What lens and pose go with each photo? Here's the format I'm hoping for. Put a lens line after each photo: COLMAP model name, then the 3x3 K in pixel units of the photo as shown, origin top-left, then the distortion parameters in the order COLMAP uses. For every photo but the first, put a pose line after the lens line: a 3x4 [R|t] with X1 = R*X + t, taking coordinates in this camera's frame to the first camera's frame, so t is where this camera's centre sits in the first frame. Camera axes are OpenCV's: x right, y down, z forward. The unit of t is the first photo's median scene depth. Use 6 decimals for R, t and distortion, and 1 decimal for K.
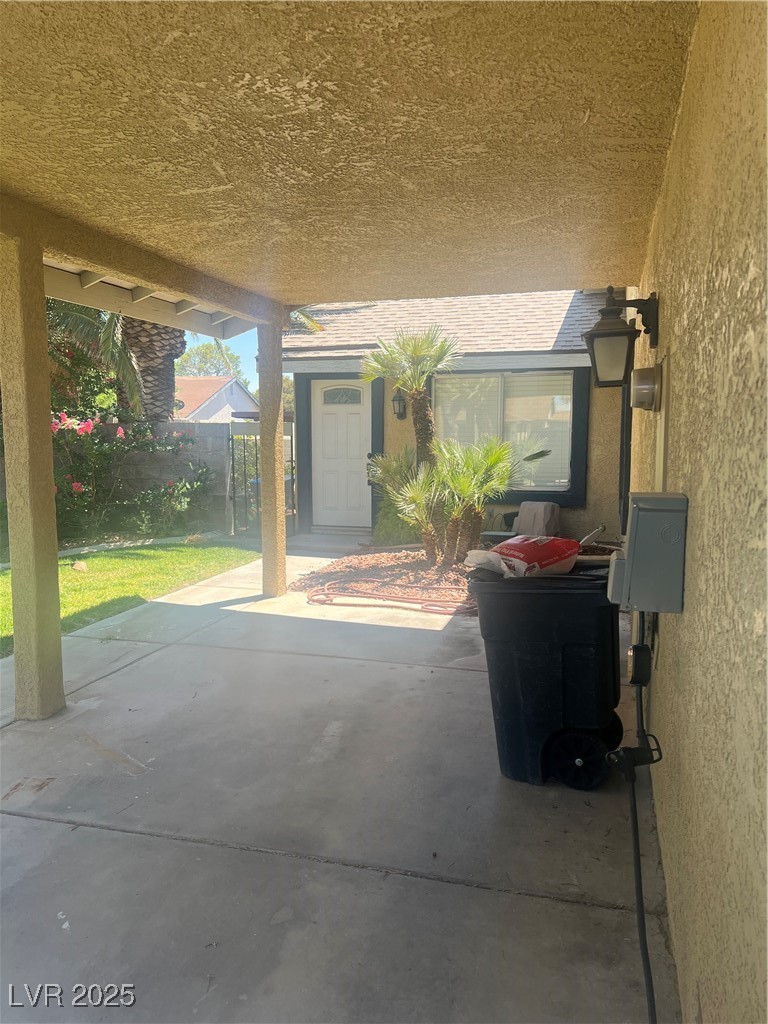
lens RADIAL K [[794.4, 0, 380.0], [0, 794.4, 515.1], [0, 0, 1]] dist [0.036224, -0.035949]
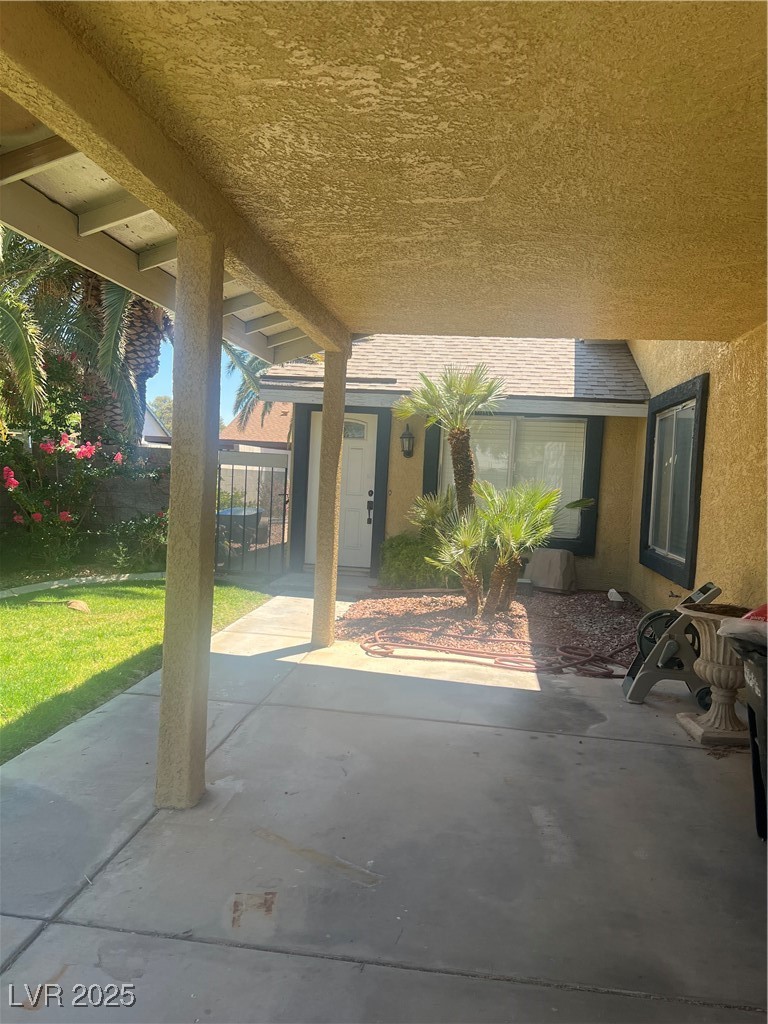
lens RADIAL K [[794.4, 0, 385.3], [0, 794.4, 507.7], [0, 0, 1]] dist [0.036224, -0.035949]
pose [[0.987029, 0.043602, 0.154508, -0.208956], [-0.035516, 0.997870, -0.054717, -0.008740], [-0.156565, 0.048520, 0.986475, 0.080402]]
